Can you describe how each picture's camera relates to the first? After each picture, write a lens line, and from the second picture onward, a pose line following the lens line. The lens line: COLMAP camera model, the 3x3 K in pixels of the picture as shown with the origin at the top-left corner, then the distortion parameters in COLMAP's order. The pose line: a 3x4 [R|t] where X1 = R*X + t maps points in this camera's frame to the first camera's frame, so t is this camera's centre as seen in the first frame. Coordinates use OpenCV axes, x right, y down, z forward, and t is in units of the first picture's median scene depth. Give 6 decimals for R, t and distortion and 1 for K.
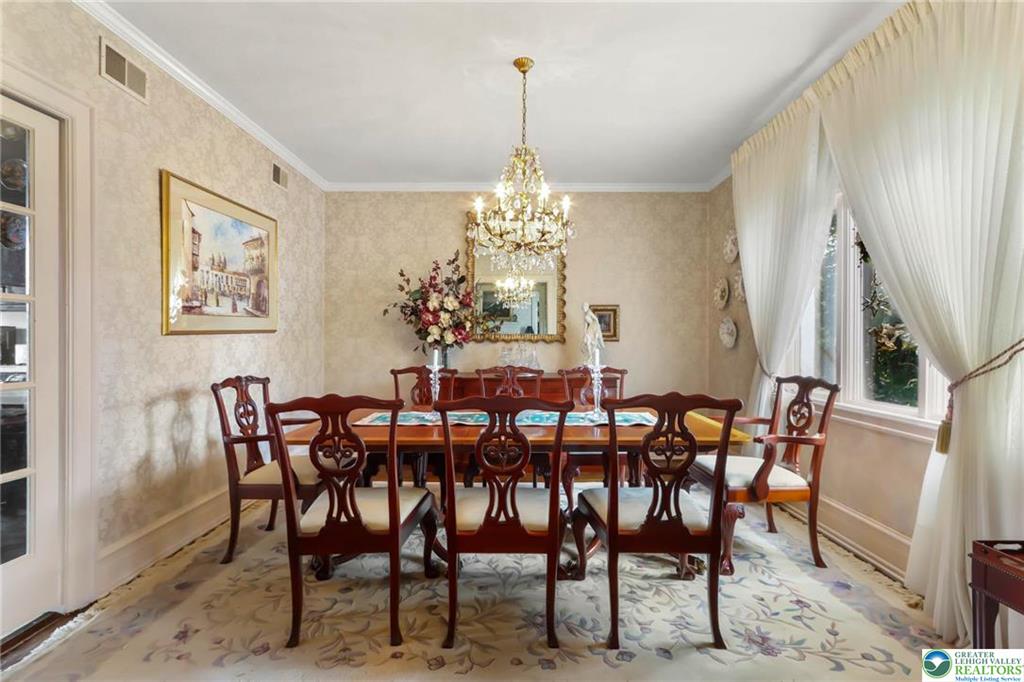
lens RADIAL K [[478.2, 0, 507.6], [0, 478.2, 341.6], [0, 0, 1]] dist [-0.001212, 0.001943]
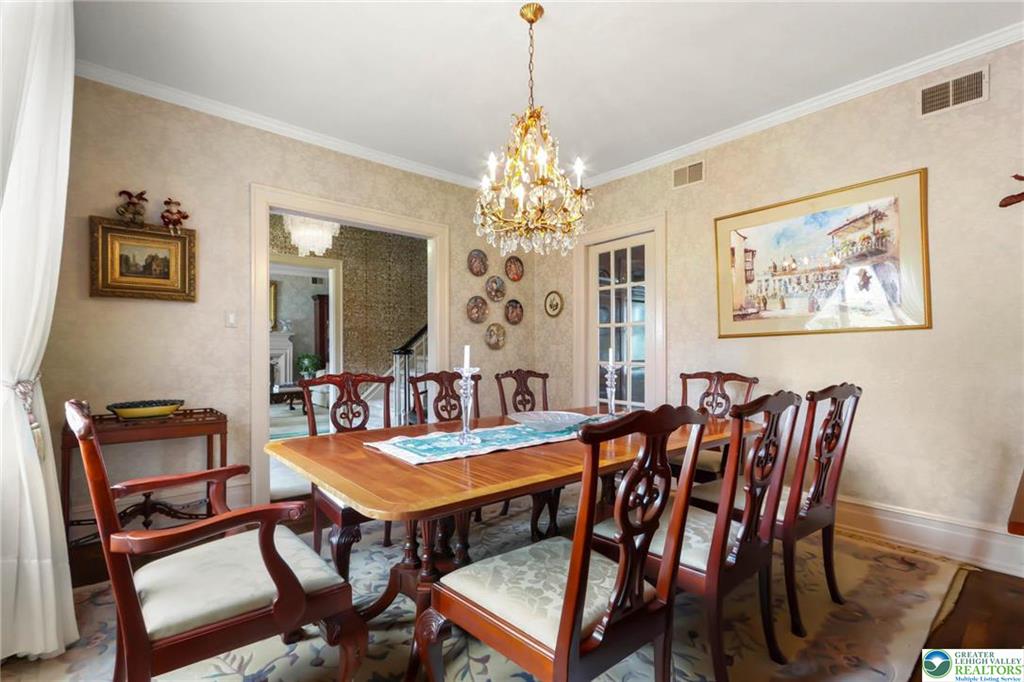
lens RADIAL K [[478.2, 0, 510.9], [0, 478.2, 345.3], [0, 0, 1]] dist [-0.001212, 0.001943]
pose [[-0.748262, -0.011519, -0.663304, 0.483191], [-0.007299, 0.999932, -0.009132, 0.018026], [0.663363, -0.001992, -0.748295, 1.246050]]
